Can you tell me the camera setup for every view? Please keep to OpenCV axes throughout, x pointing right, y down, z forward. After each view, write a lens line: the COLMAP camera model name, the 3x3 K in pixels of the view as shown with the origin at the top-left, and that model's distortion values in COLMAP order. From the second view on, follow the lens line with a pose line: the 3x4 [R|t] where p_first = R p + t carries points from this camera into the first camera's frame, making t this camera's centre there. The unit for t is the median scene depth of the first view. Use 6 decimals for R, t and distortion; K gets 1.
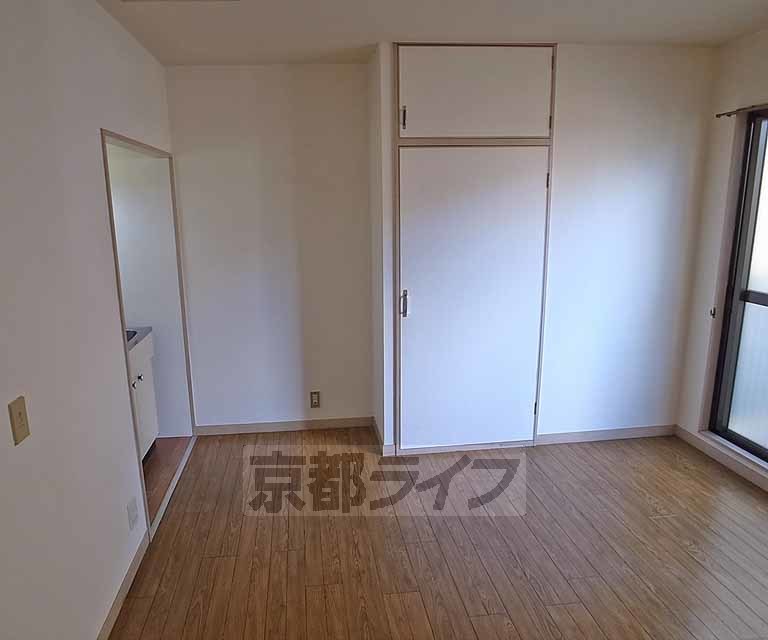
lens RADIAL K [[530.2, 0, 381.4], [0, 530.2, 312.5], [0, 0, 1]] dist [-0.060641, 0.024123]
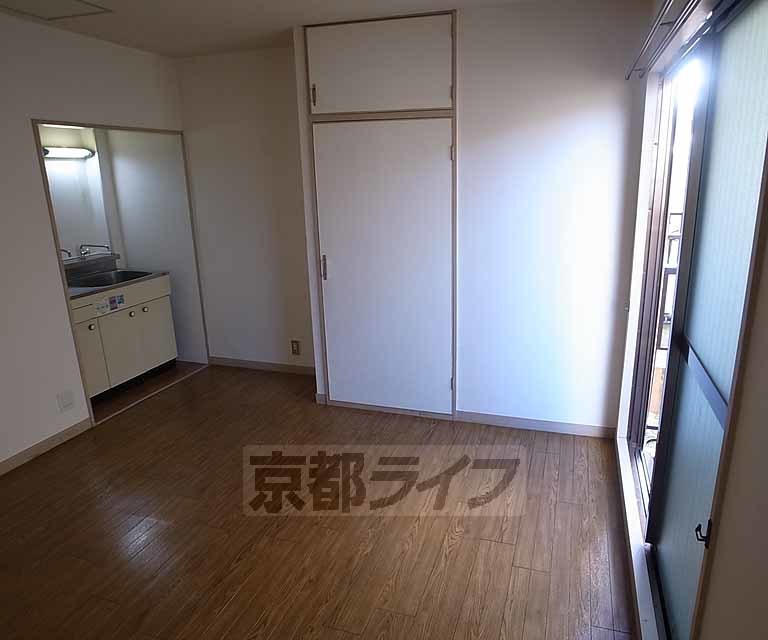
lens RADIAL K [[530.2, 0, 441.6], [0, 530.2, 309.9], [0, 0, 1]] dist [-0.060641, 0.024123]
pose [[0.931794, 0.106807, -0.346917, 0.680934], [-0.087417, 0.993630, 0.071119, -0.029850], [0.352303, -0.035941, 0.935196, 0.064688]]
